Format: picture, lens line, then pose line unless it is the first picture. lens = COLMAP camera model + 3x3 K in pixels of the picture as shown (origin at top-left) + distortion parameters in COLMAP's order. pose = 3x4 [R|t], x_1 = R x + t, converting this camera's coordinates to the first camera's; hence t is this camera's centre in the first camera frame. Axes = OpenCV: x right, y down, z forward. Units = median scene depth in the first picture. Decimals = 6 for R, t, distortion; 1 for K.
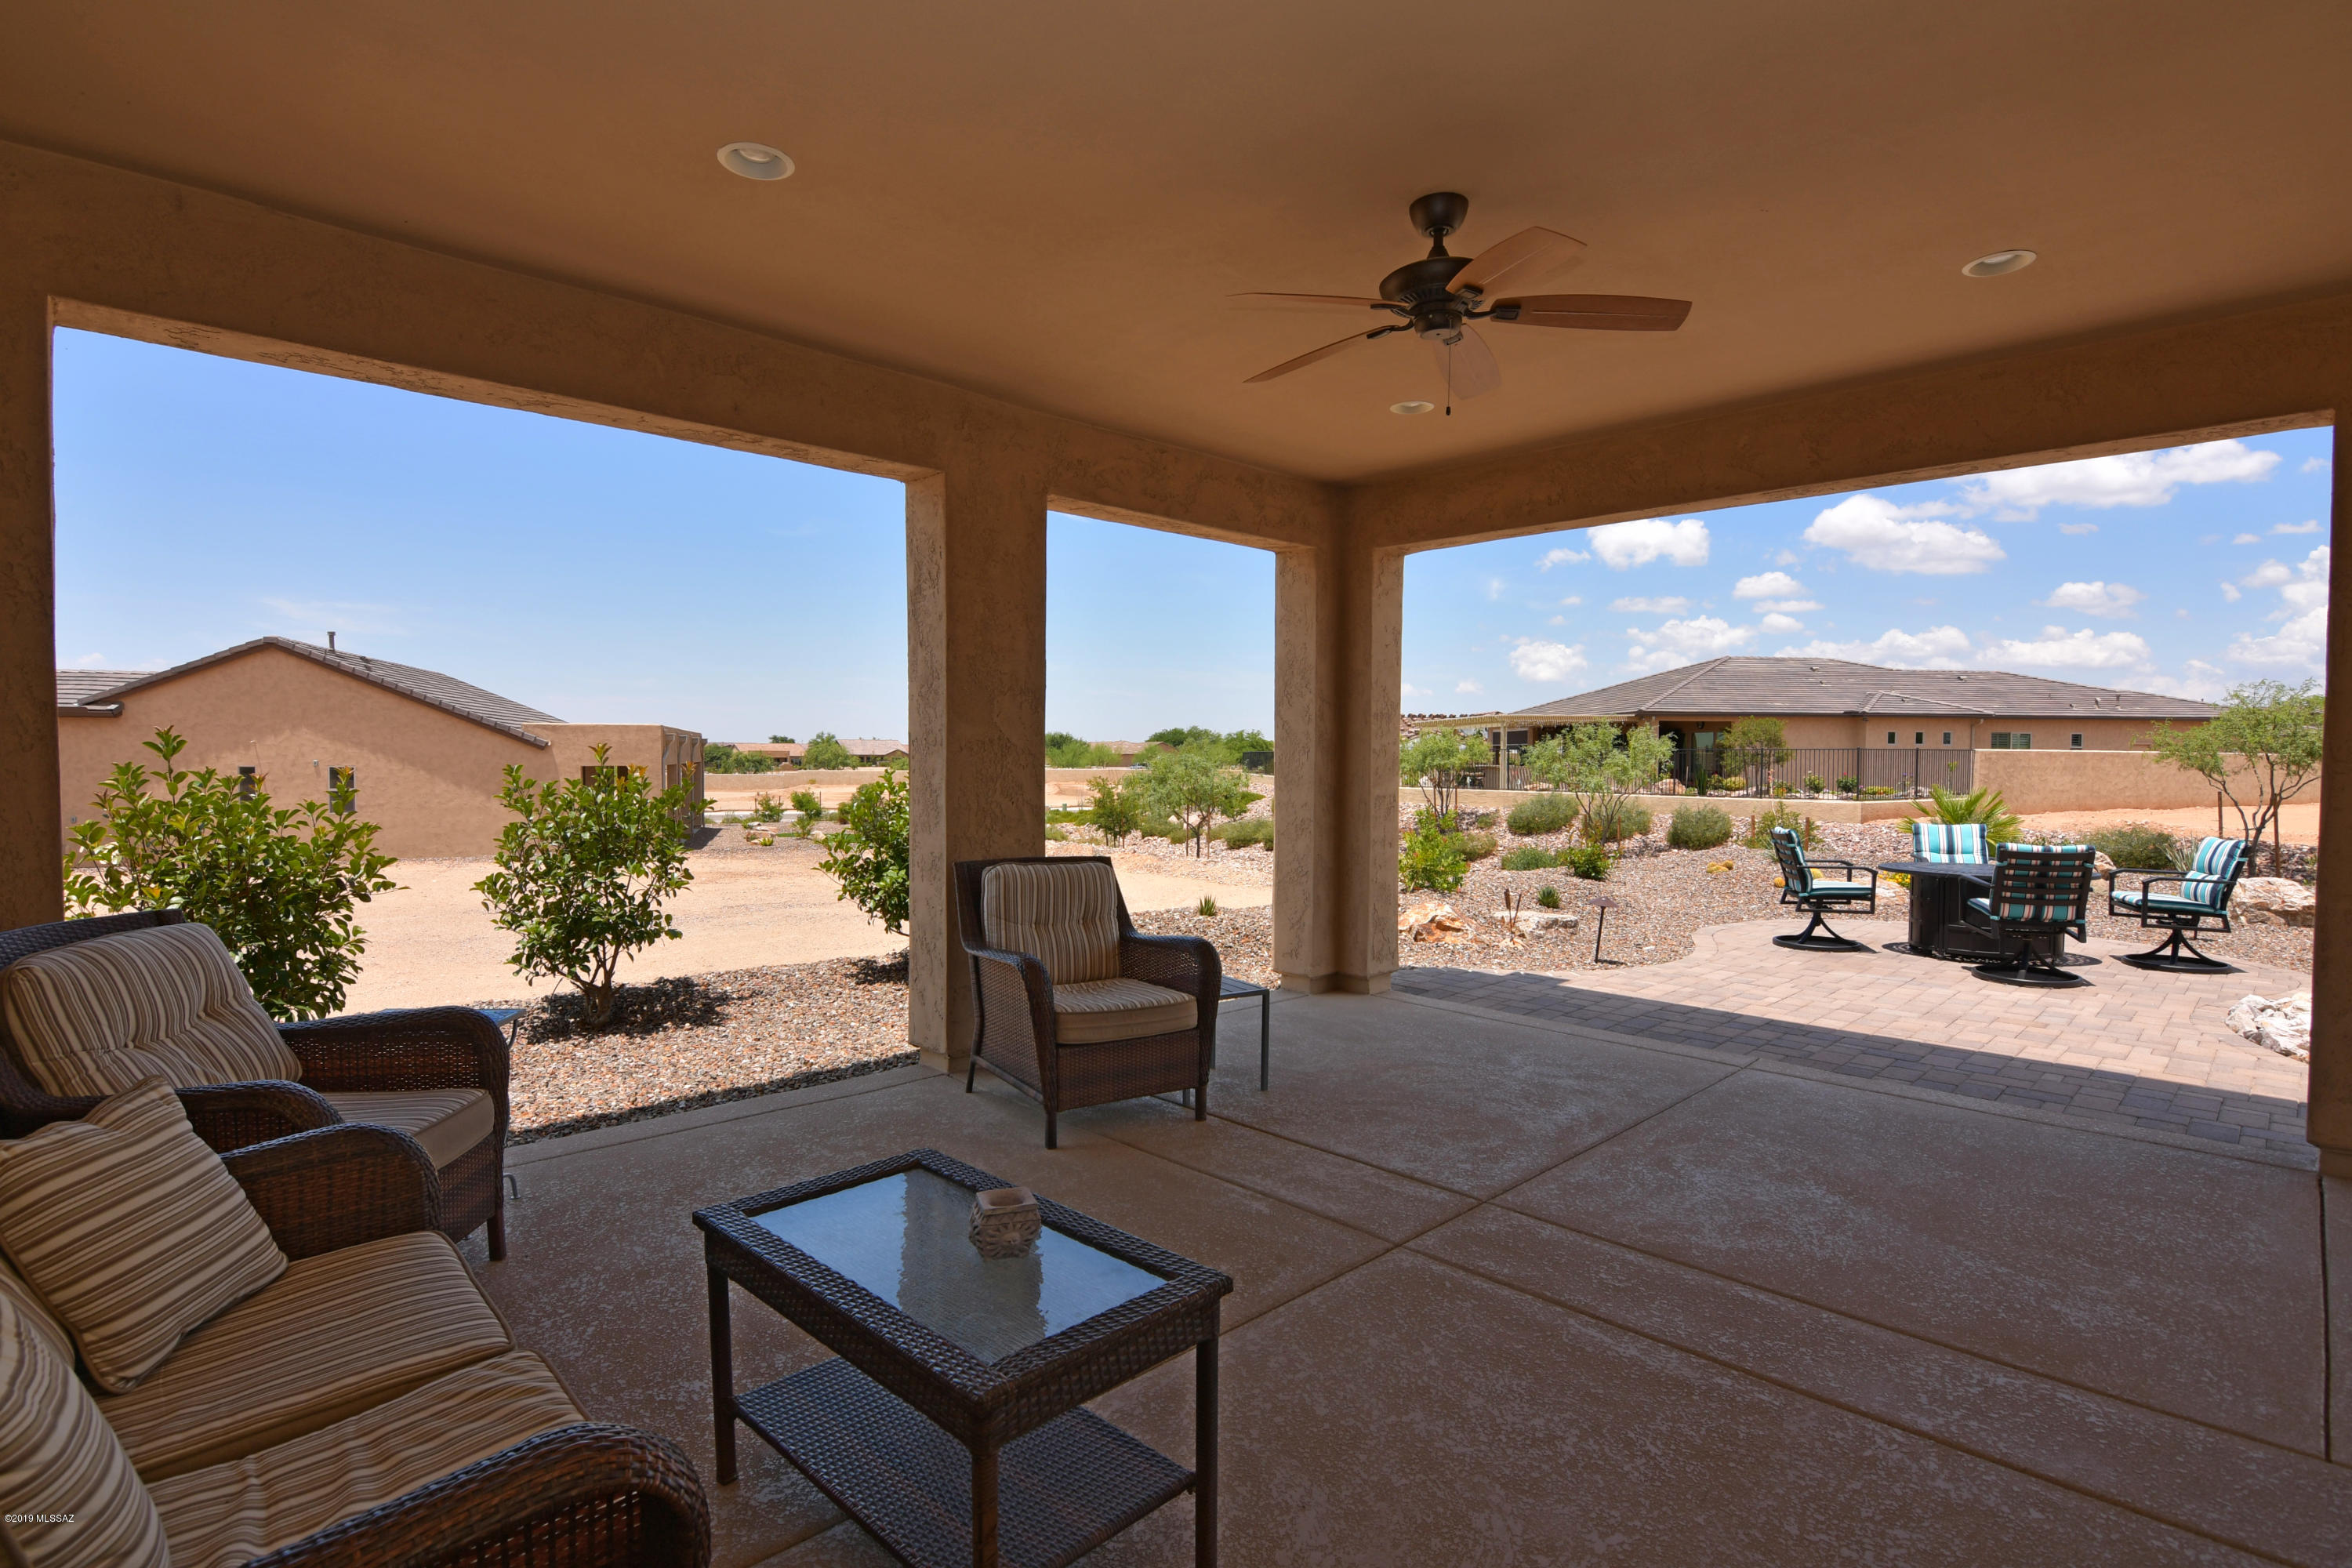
lens RADIAL K [[1193.6, 0, 1181.8], [0, 1193.6, 804.0], [0, 0, 1]] dist [0.005844, -0.000070]
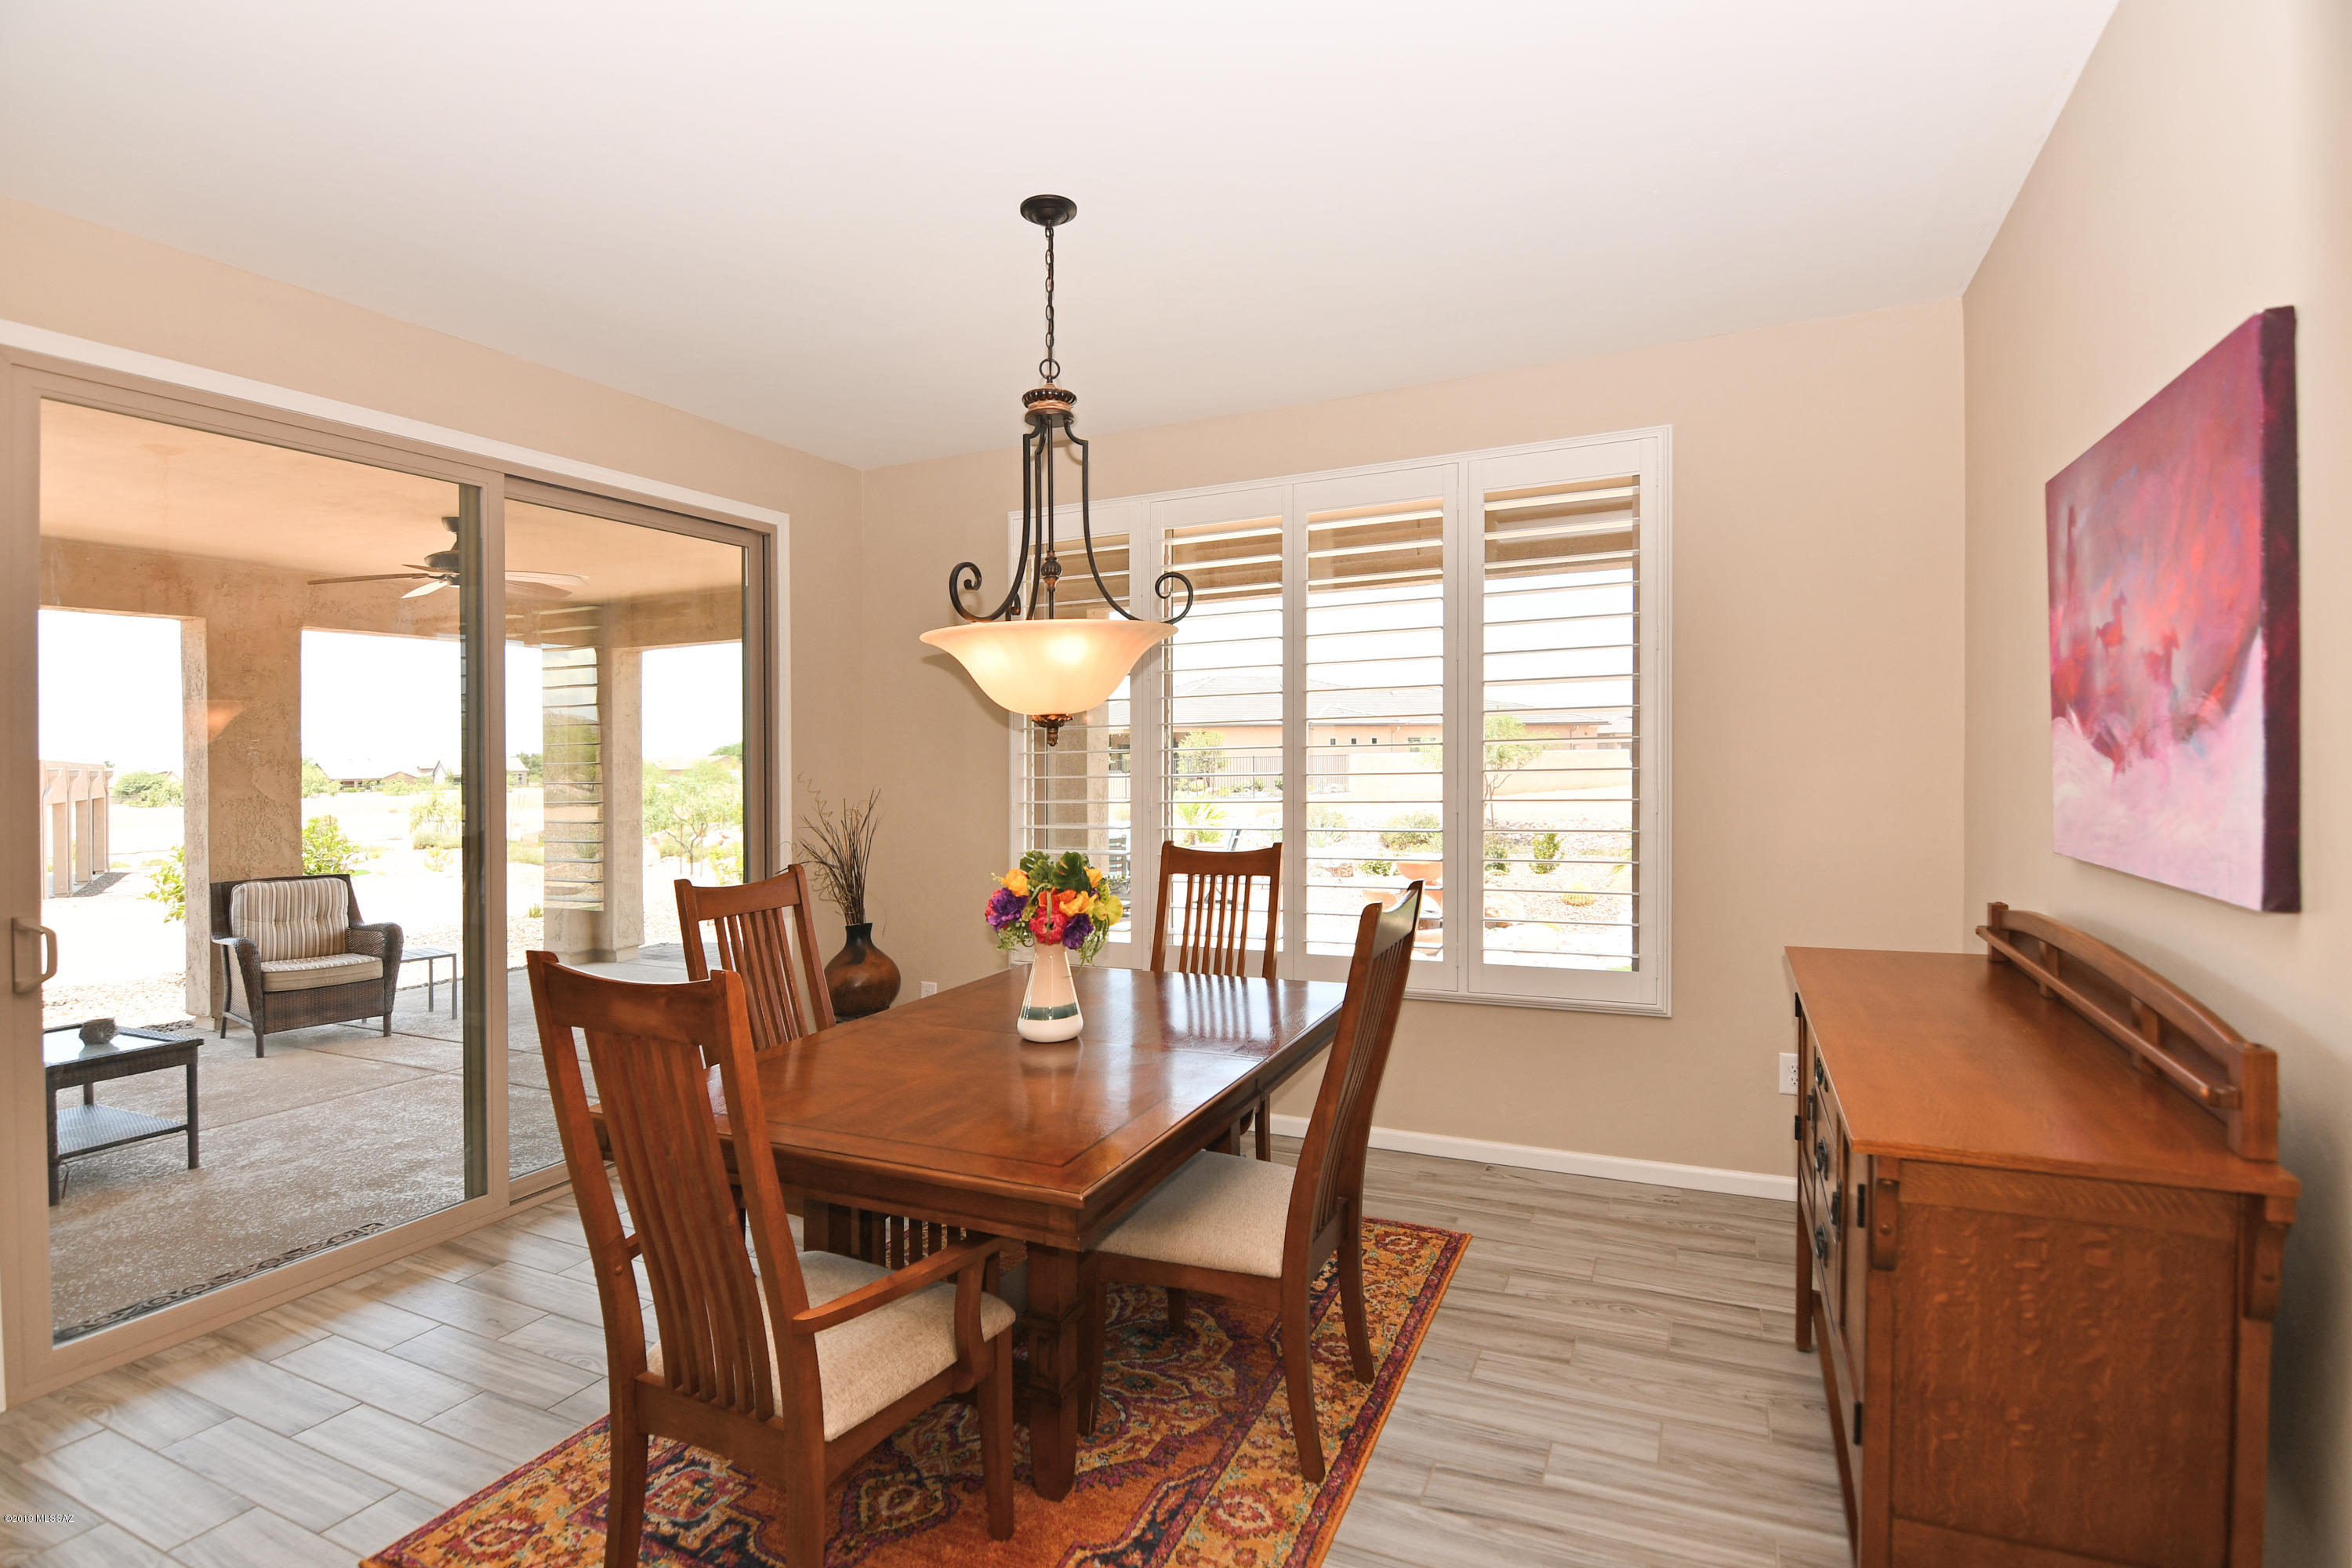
lens RADIAL K [[1193.6, 0, 1171.6], [0, 1193.6, 766.3], [0, 0, 1]] dist [0.005844, -0.000070]
pose [[0.944329, -0.024750, 0.328071, 0.445156], [0.037001, 0.998829, -0.031154, -0.005605], [-0.326916, 0.041559, 0.944139, -0.787859]]
